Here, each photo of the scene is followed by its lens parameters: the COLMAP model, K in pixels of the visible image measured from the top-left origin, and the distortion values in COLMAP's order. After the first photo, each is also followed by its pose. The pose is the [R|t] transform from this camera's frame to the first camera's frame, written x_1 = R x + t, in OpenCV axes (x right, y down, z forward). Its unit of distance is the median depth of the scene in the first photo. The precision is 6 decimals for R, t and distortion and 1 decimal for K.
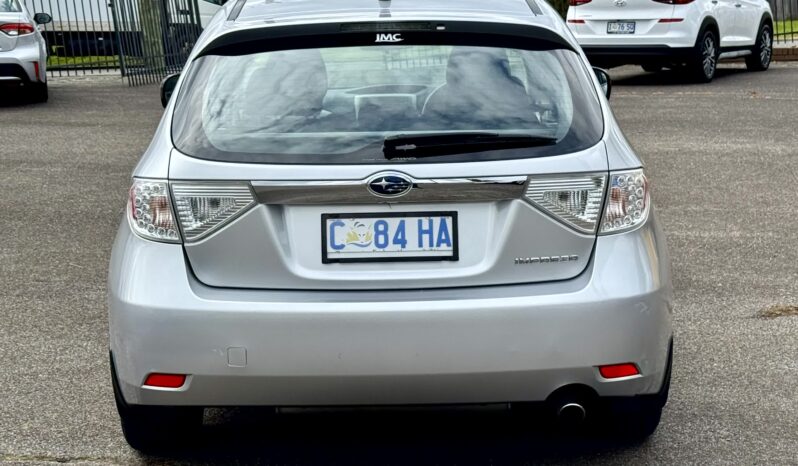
lens RADIAL K [[1558.1, 0, 398.2], [0, 1558.1, 239.9], [0, 0, 1]] dist [0.132757, 0.000000]
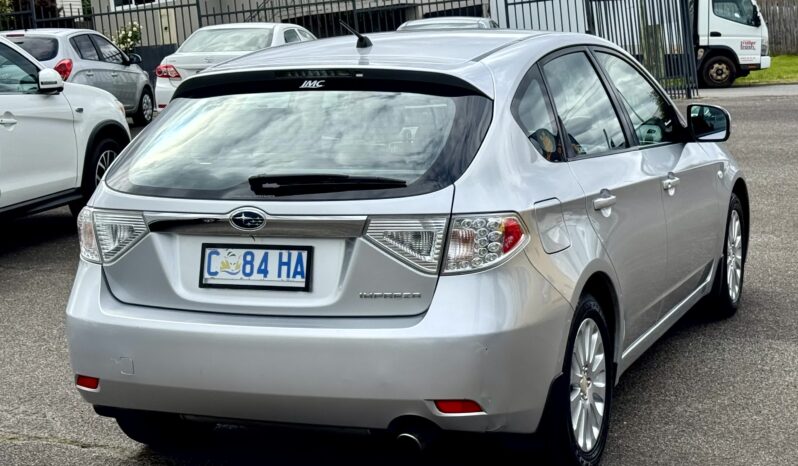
lens RADIAL K [[1558.1, 0, 400.1], [0, 1558.1, 231.3], [0, 0, 1]] dist [0.132757, 0.000000]
pose [[0.918613, 0.040160, -0.393112, 0.515389], [-0.046673, 0.998886, -0.007019, -0.023796], [0.392392, 0.024796, 0.919464, 0.028898]]
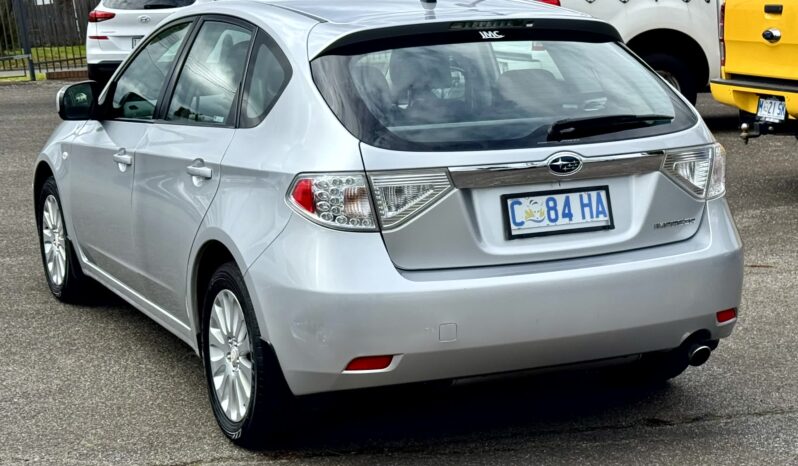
lens RADIAL K [[1558.1, 0, 397.5], [0, 1558.1, 228.1], [0, 0, 1]] dist [0.132757, 0.000000]
pose [[0.911141, -0.067635, 0.406507, -0.556119], [0.076102, 0.997089, -0.004676, 0.006071], [-0.405008, 0.035197, 0.913636, 0.035327]]
